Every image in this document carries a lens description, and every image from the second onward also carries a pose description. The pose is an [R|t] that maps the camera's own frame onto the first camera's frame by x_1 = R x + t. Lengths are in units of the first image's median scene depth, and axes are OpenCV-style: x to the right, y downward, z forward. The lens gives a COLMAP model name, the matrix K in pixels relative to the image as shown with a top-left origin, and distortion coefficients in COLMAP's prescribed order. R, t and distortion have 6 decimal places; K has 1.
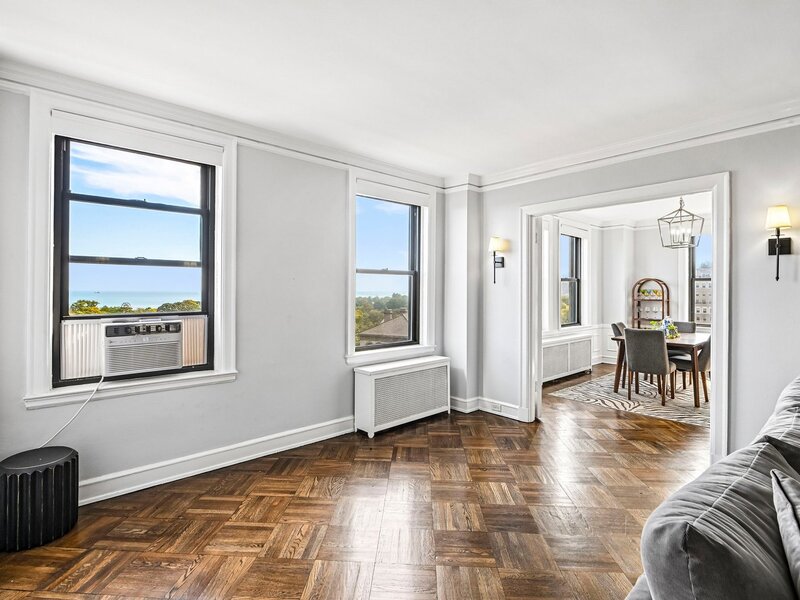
lens RADIAL K [[407.9, 0, 394.2], [0, 407.9, 290.4], [0, 0, 1]] dist [0.000564, -0.001480]
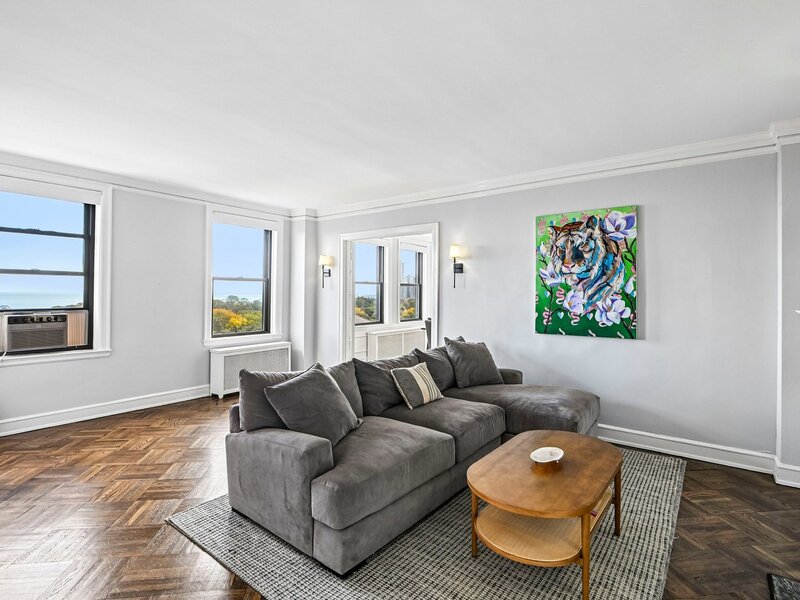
lens RADIAL K [[407.9, 0, 394.2], [0, 407.9, 290.4], [0, 0, 1]] dist [0.000564, -0.001480]
pose [[0.983393, 0.004264, 0.181440, 0.320539], [-0.003098, 0.999973, -0.006711, -0.001363], [-0.181463, 0.006037, 0.983379, -0.568137]]
